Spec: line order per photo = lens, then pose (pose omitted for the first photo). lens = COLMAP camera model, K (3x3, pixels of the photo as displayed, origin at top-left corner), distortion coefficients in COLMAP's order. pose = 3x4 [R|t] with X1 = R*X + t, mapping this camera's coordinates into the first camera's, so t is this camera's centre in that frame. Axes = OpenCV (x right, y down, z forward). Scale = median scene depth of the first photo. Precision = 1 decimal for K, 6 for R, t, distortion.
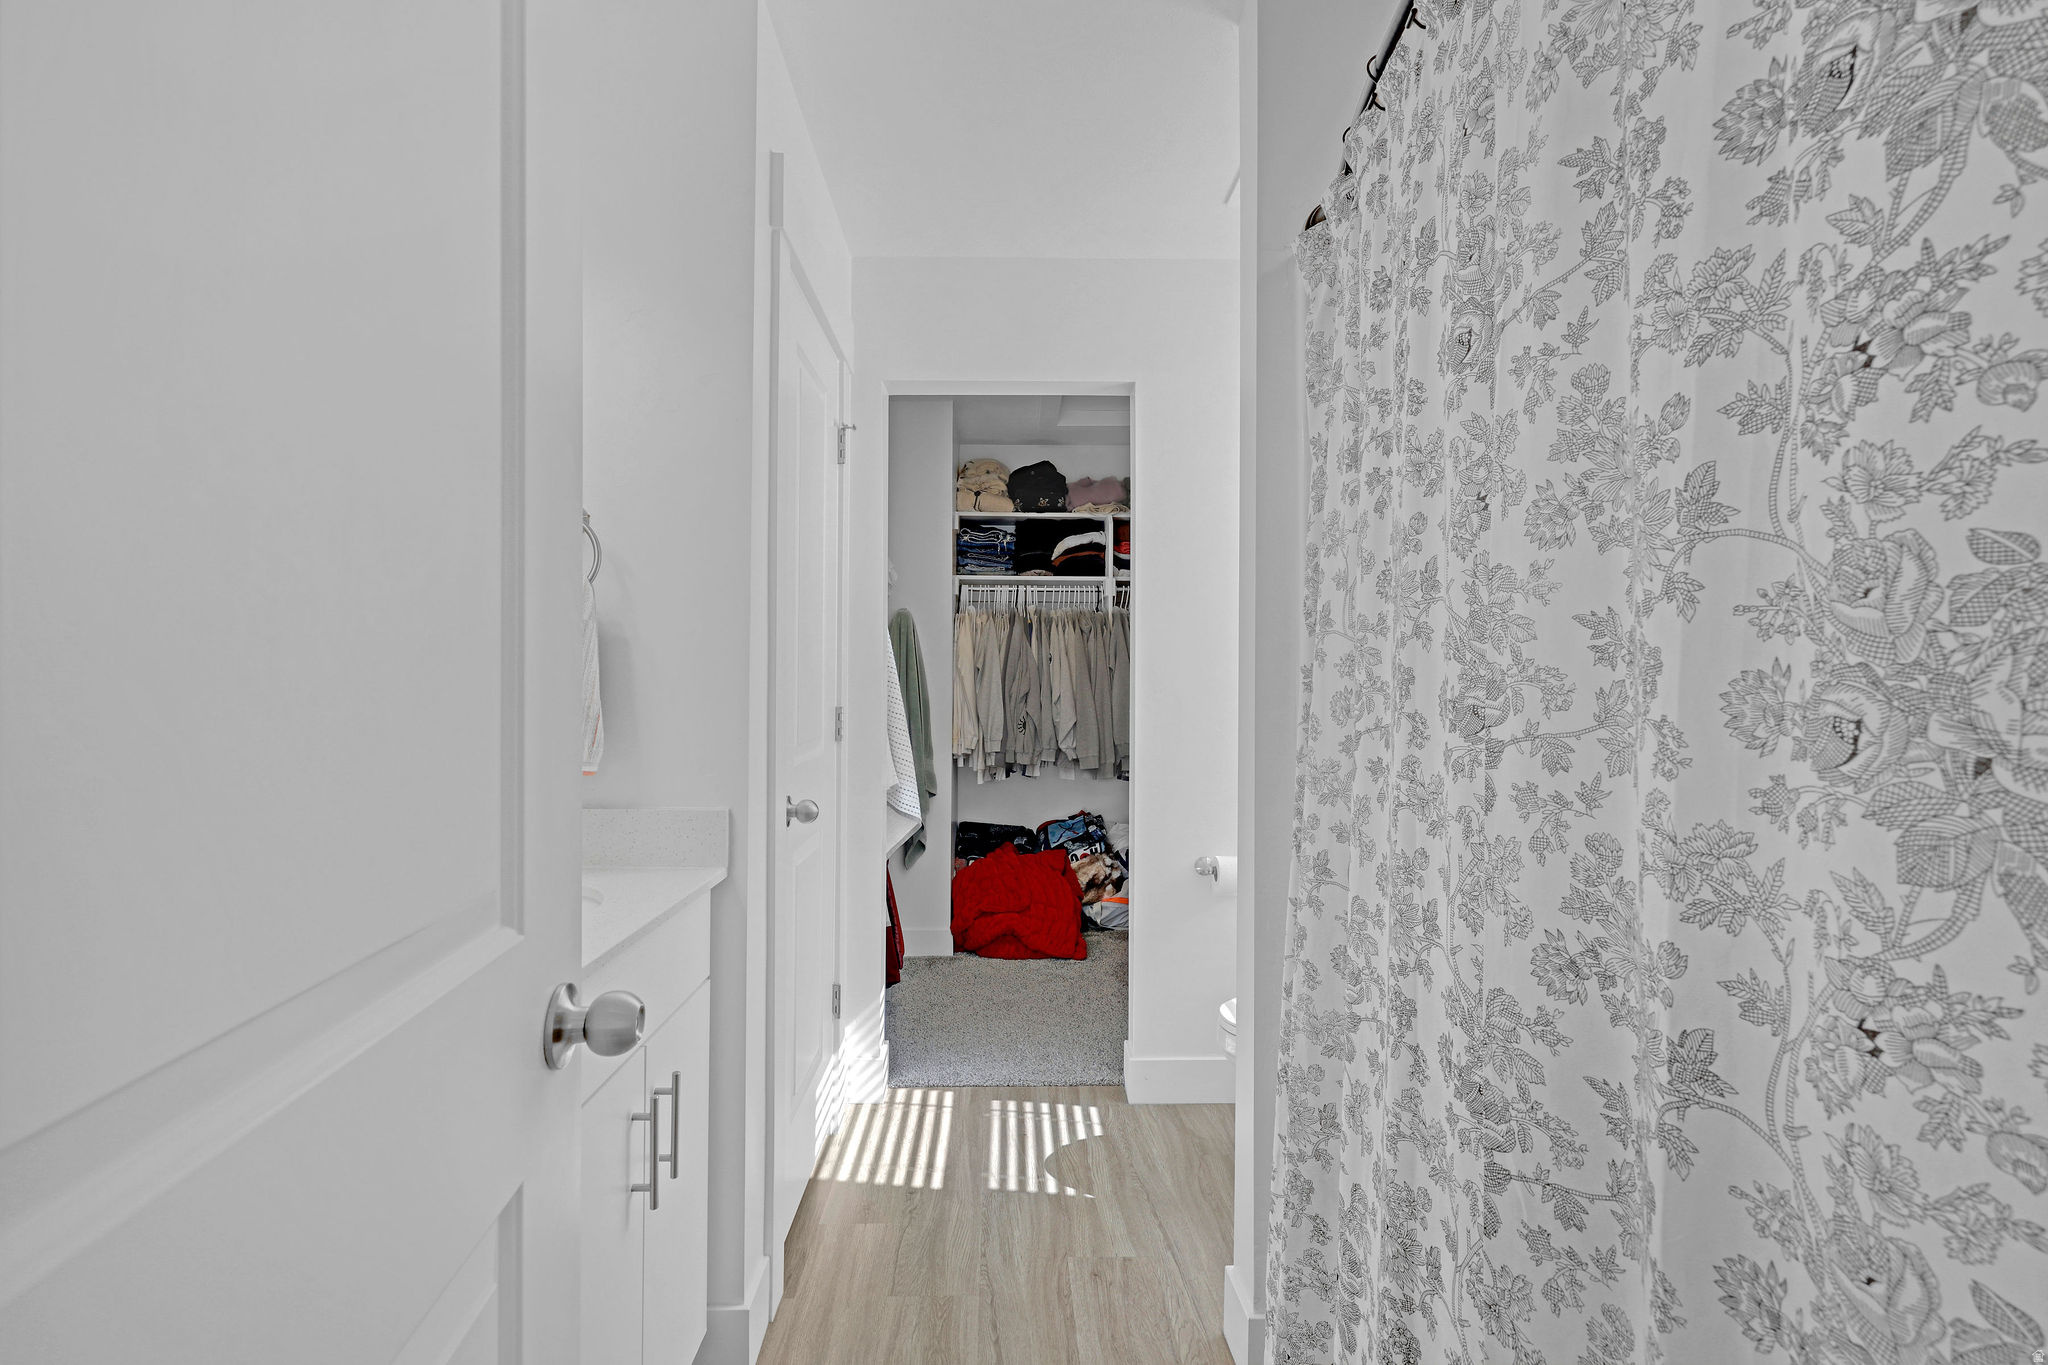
lens RADIAL K [[920.1, 0, 1014.4], [0, 920.1, 681.9], [0, 0, 1]] dist [0.003917, 0.000498]
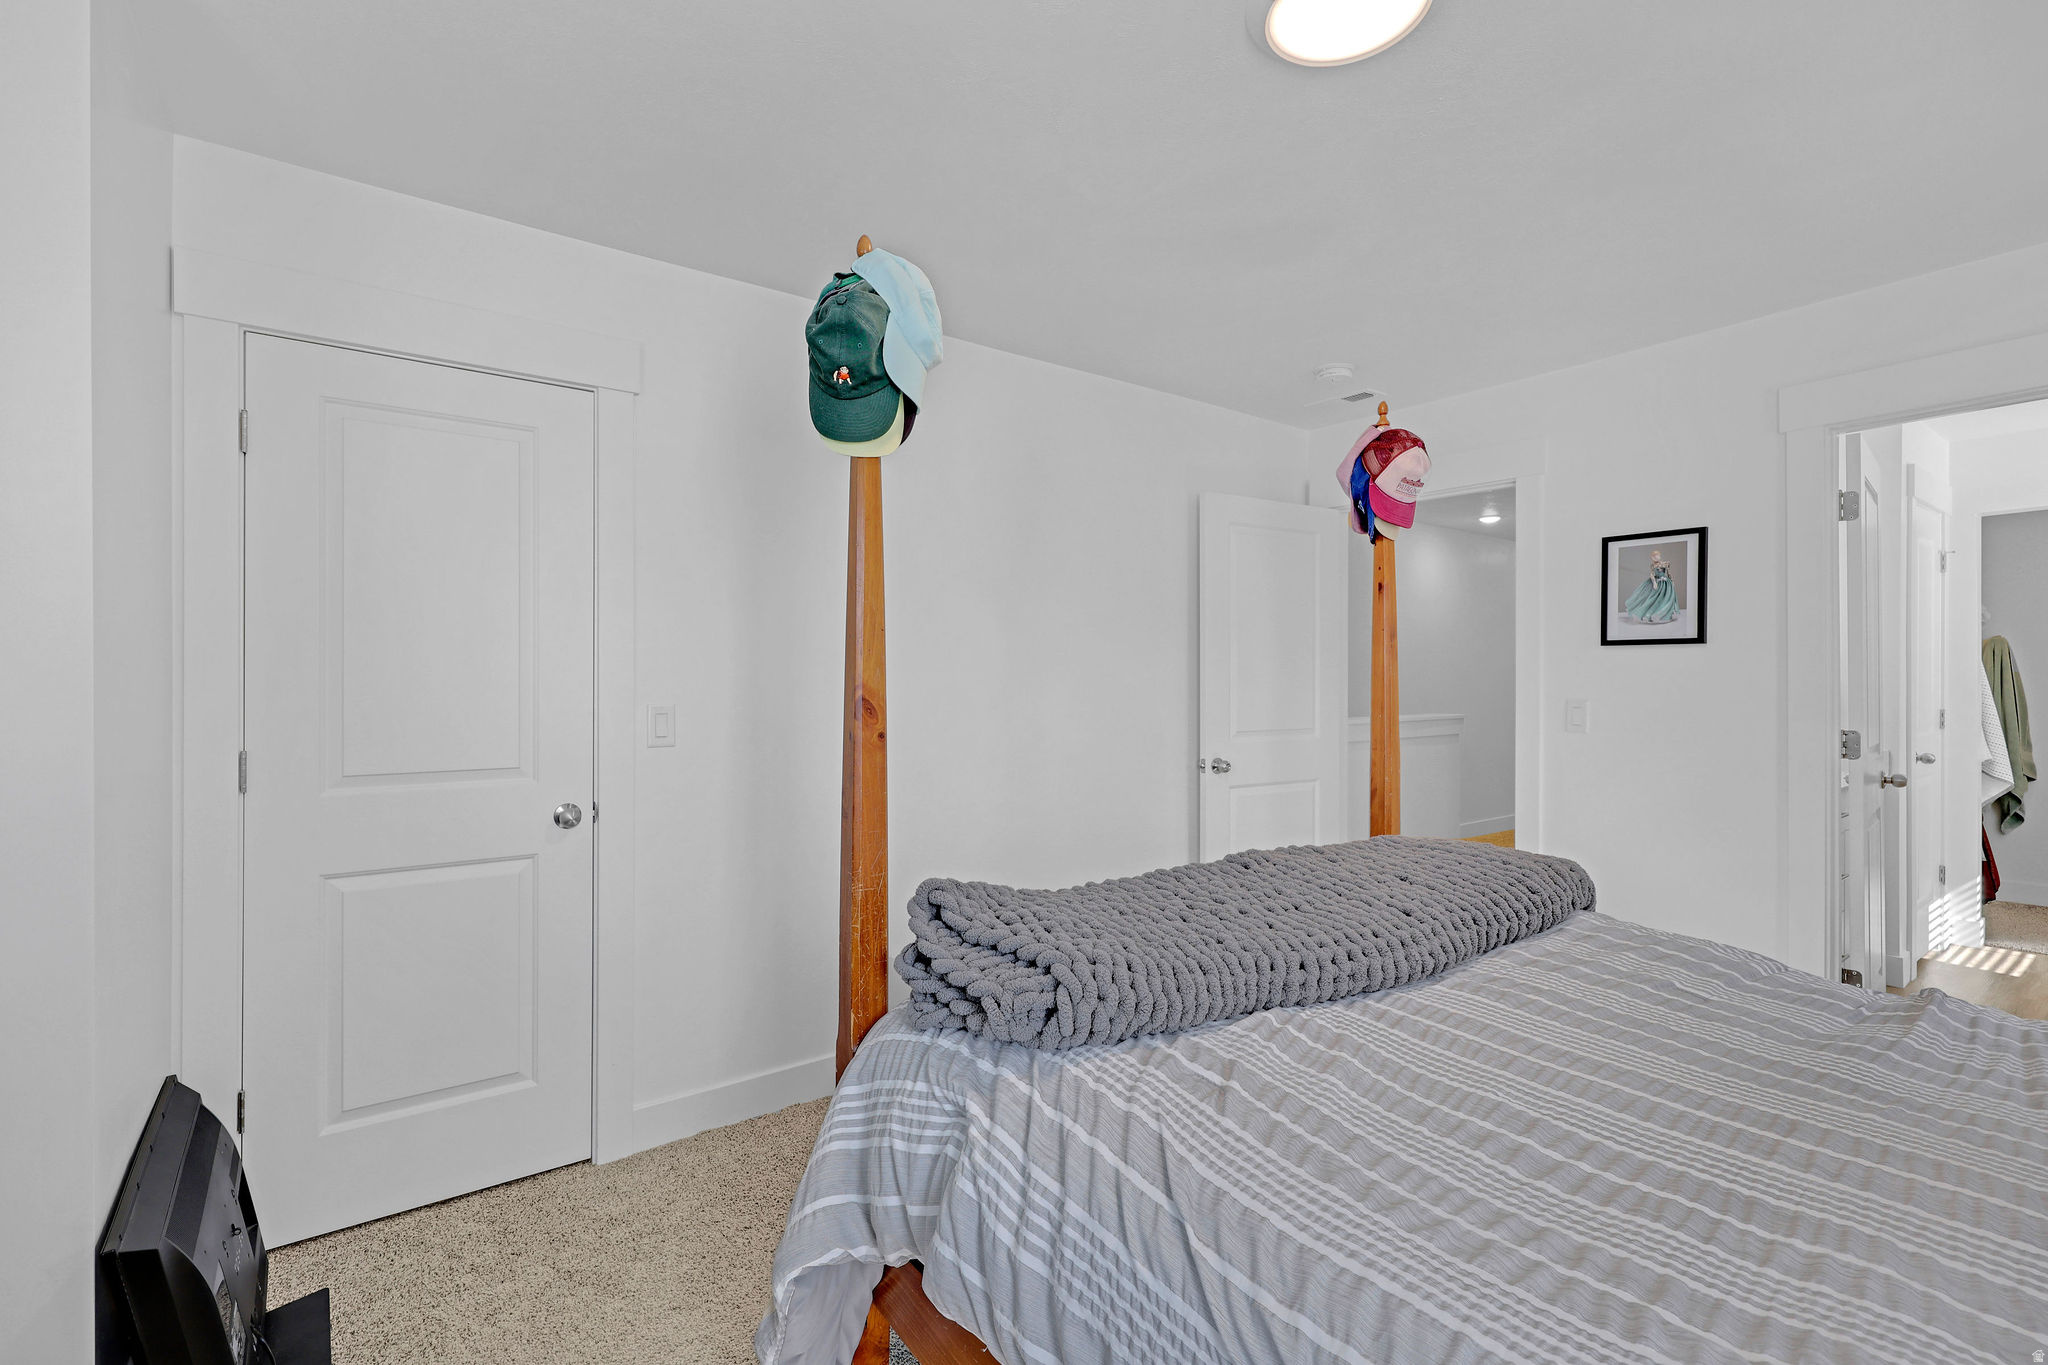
lens RADIAL K [[920.1, 0, 1014.4], [0, 920.1, 681.9], [0, 0, 1]] dist [0.003917, 0.000498]
pose [[0.588494, -0.003484, -0.808494, 0.175243], [0.009396, 0.999953, 0.002531, -0.044195], [0.808447, -0.009086, 0.588499, -1.329128]]
